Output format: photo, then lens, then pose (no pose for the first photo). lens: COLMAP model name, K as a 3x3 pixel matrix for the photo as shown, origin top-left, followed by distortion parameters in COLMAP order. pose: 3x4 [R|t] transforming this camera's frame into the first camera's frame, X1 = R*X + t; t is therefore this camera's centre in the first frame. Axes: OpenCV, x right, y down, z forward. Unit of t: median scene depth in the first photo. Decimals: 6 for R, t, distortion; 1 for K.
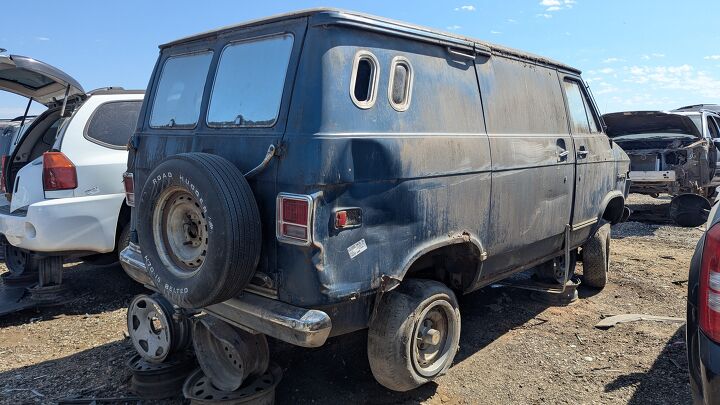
lens RADIAL K [[538.0, 0, 363.3], [0, 538.0, 204.0], [0, 0, 1]] dist [0.029915, 0.001453]
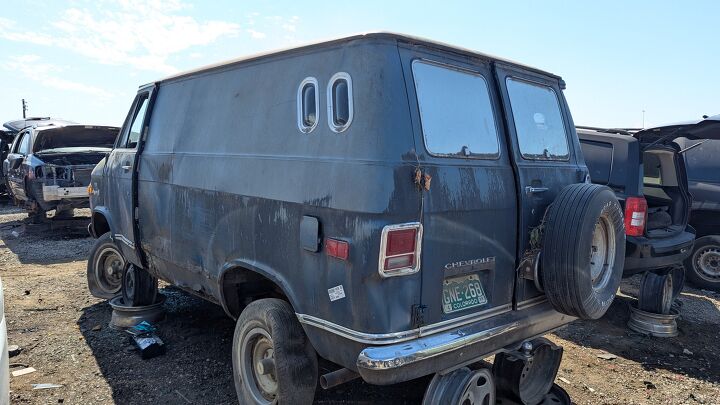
lens RADIAL K [[538.0, 0, 361.8], [0, 538.0, 200.4], [0, 0, 1]] dist [0.029915, 0.001453]
pose [[0.090442, -0.082711, 0.992461, -1.358453], [0.097616, 0.992483, 0.073818, -0.172769], [-0.991106, 0.090203, 0.097836, 1.238203]]
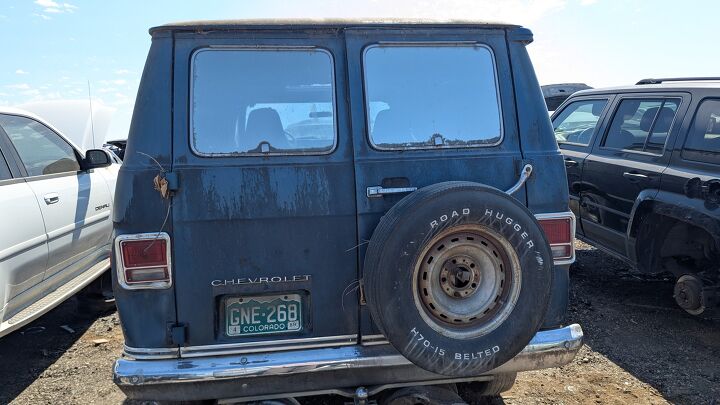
lens RADIAL K [[538.0, 0, 365.9], [0, 538.0, 201.9], [0, 0, 1]] dist [0.029915, 0.001453]
pose [[0.645292, -0.115785, 0.755110, -0.912314], [0.133273, 0.990352, 0.037965, -0.102557], [-0.752221, 0.076137, 0.654498, 0.522910]]
